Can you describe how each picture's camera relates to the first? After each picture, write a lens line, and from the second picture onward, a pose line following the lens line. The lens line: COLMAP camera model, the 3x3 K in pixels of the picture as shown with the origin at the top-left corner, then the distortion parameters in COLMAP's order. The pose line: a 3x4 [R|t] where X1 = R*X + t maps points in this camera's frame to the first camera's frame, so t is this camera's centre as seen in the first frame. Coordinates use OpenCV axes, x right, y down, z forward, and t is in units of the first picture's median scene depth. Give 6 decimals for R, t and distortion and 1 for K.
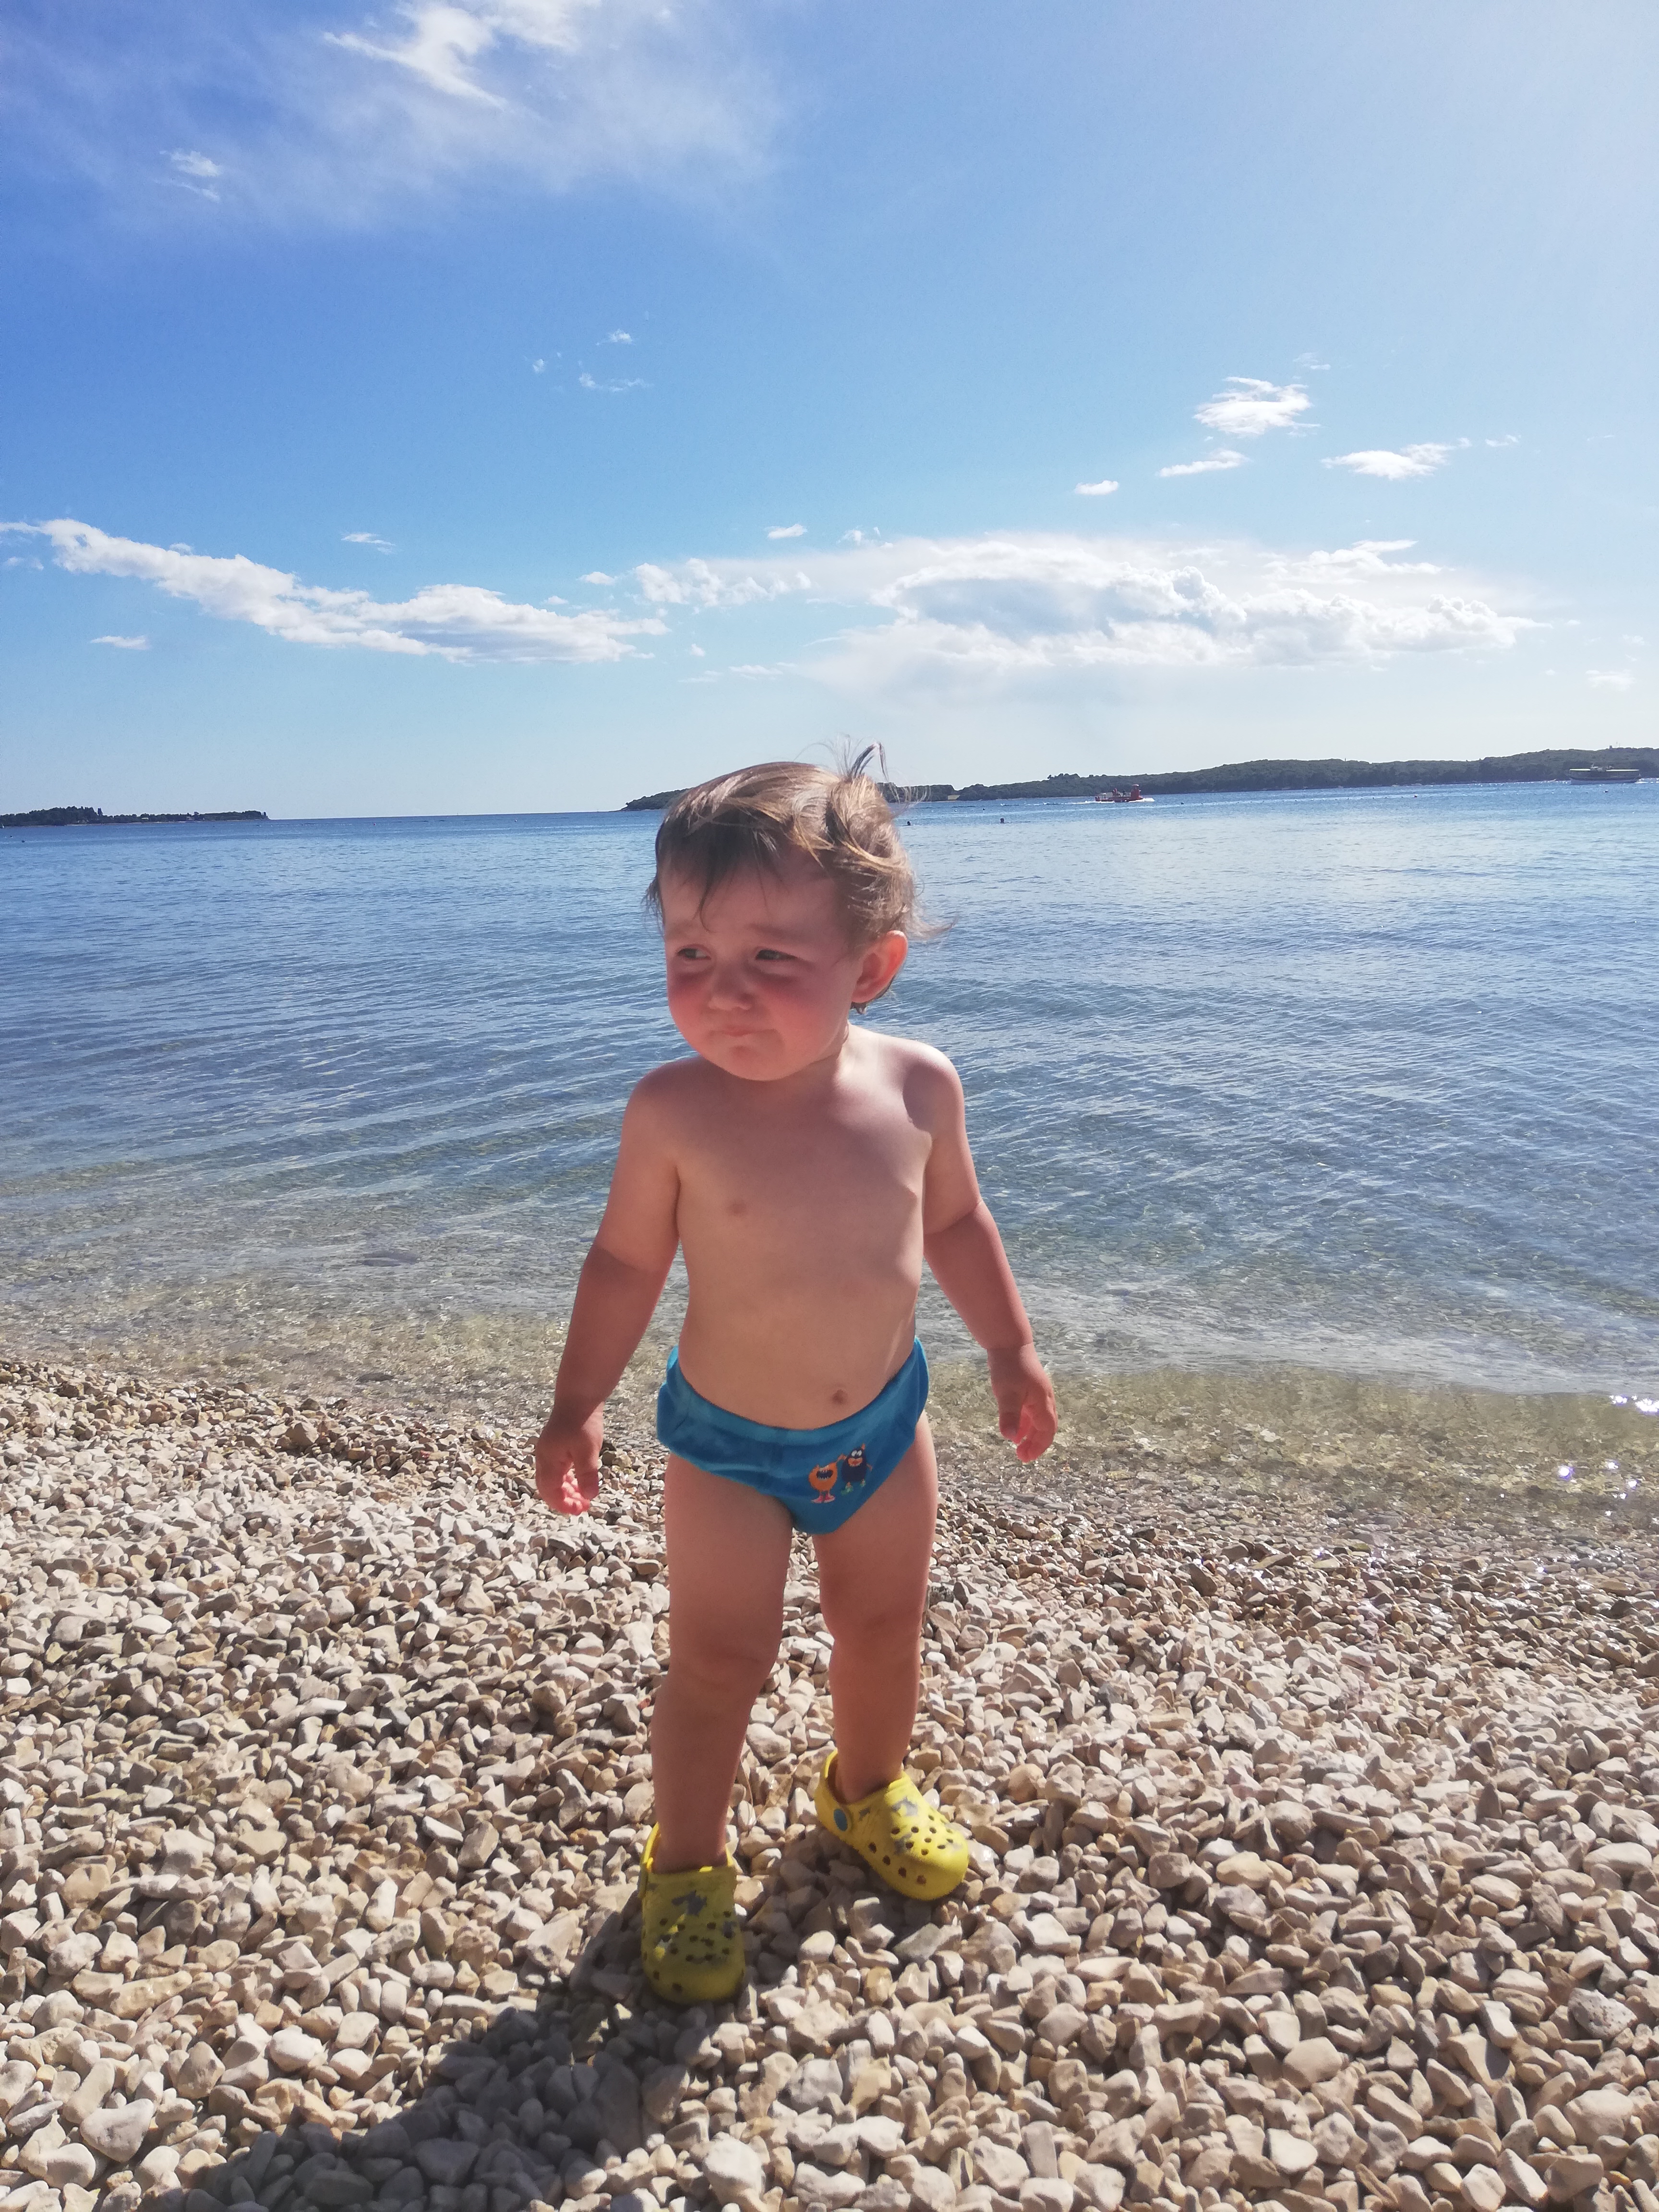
lens RADIAL K [[1660.6, 0, 866.9], [0, 1660.6, 1052.4], [0, 0, 1]] dist [0.019125, -0.028057]
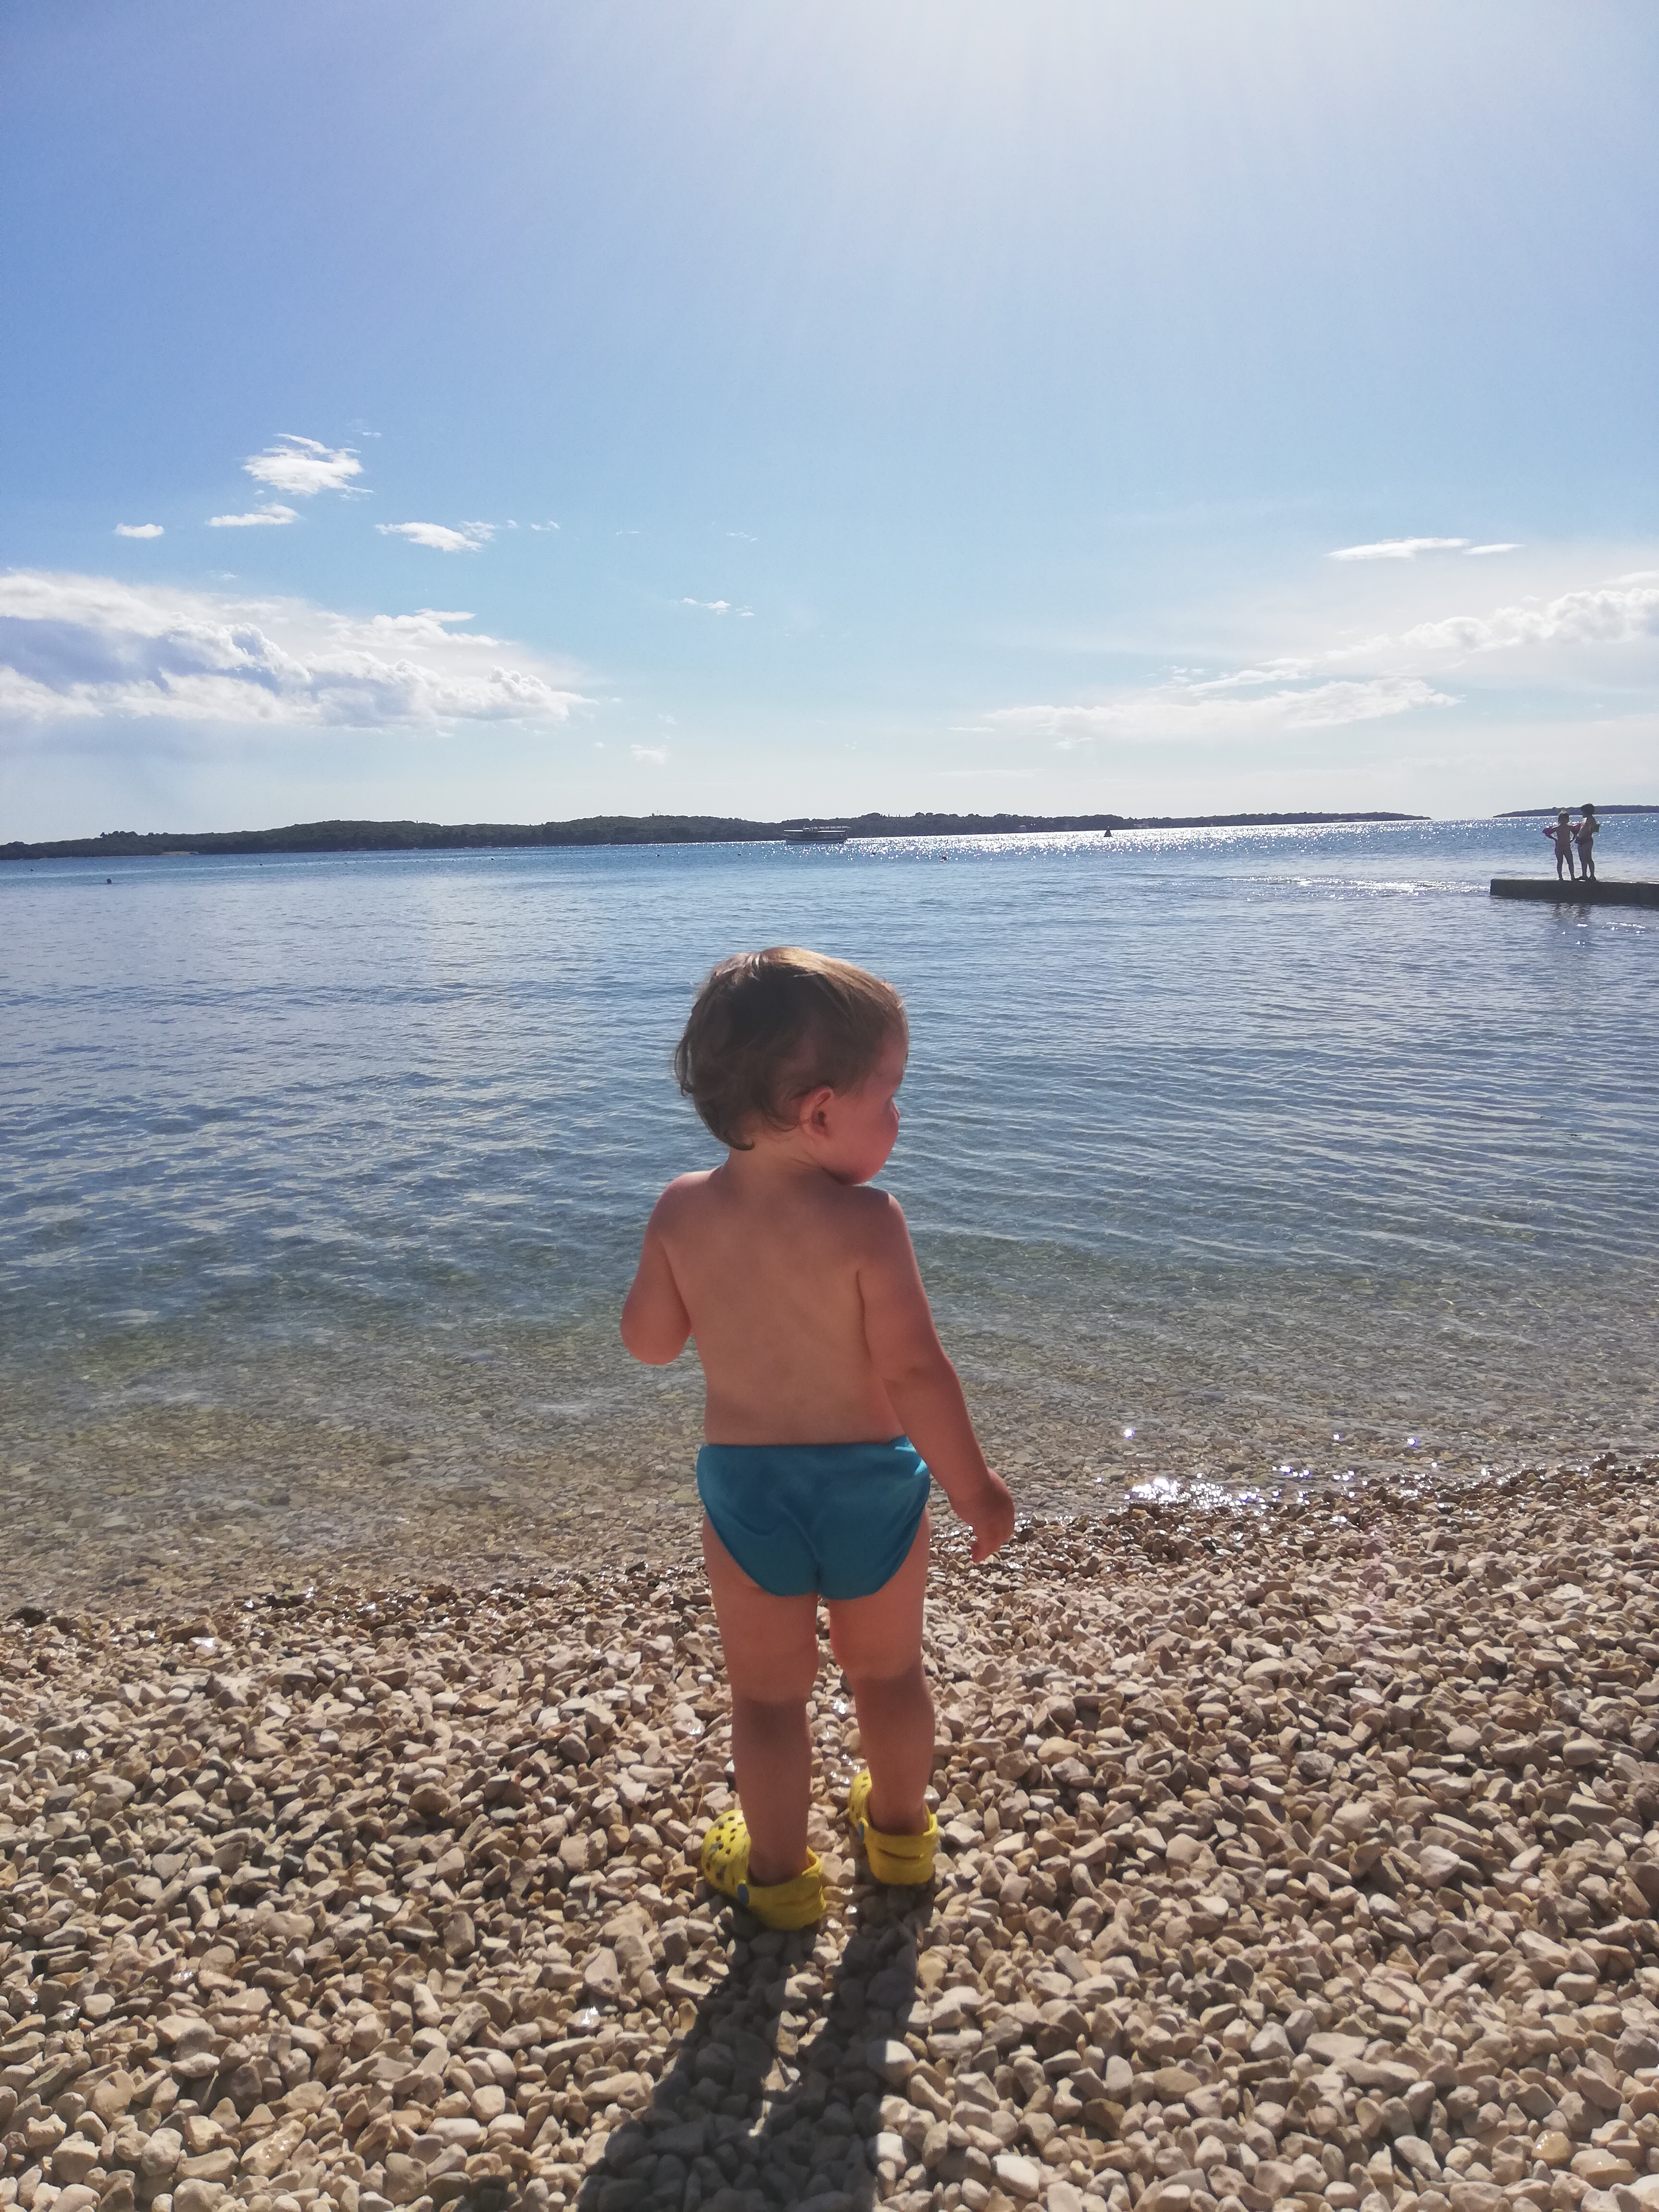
lens RADIAL K [[1632.8, 0, 871.0], [0, 1632.8, 1102.7], [0, 0, 1]] dist [0.042280, -0.055029]
pose [[0.856222, -0.075893, 0.511004, -0.531710], [0.077957, 0.996804, 0.017420, -0.060699], [-0.510693, 0.024921, 0.859402, -0.067721]]
